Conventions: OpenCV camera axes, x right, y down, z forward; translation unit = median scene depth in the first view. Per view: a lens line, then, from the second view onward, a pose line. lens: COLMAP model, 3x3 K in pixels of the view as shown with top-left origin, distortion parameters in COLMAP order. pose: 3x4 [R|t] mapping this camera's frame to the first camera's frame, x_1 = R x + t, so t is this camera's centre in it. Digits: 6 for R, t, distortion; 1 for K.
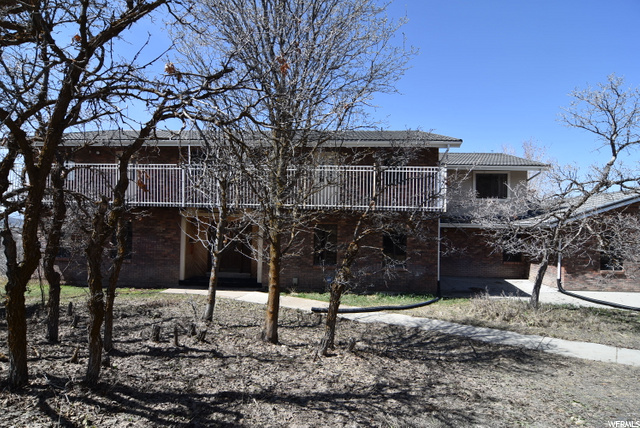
lens RADIAL K [[353.8, 0, 315.8], [0, 353.8, 215.8], [0, 0, 1]] dist [-0.045923, -0.000738]
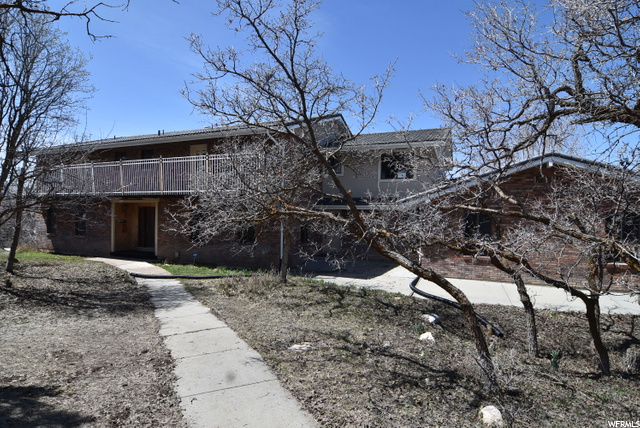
lens RADIAL K [[353.8, 0, 315.8], [0, 353.8, 215.8], [0, 0, 1]] dist [-0.045923, -0.000738]
pose [[0.947950, -0.005639, -0.318371, 0.790747], [0.018061, 0.999186, 0.036079, 0.015360], [0.317908, -0.039951, 0.947279, 0.008912]]
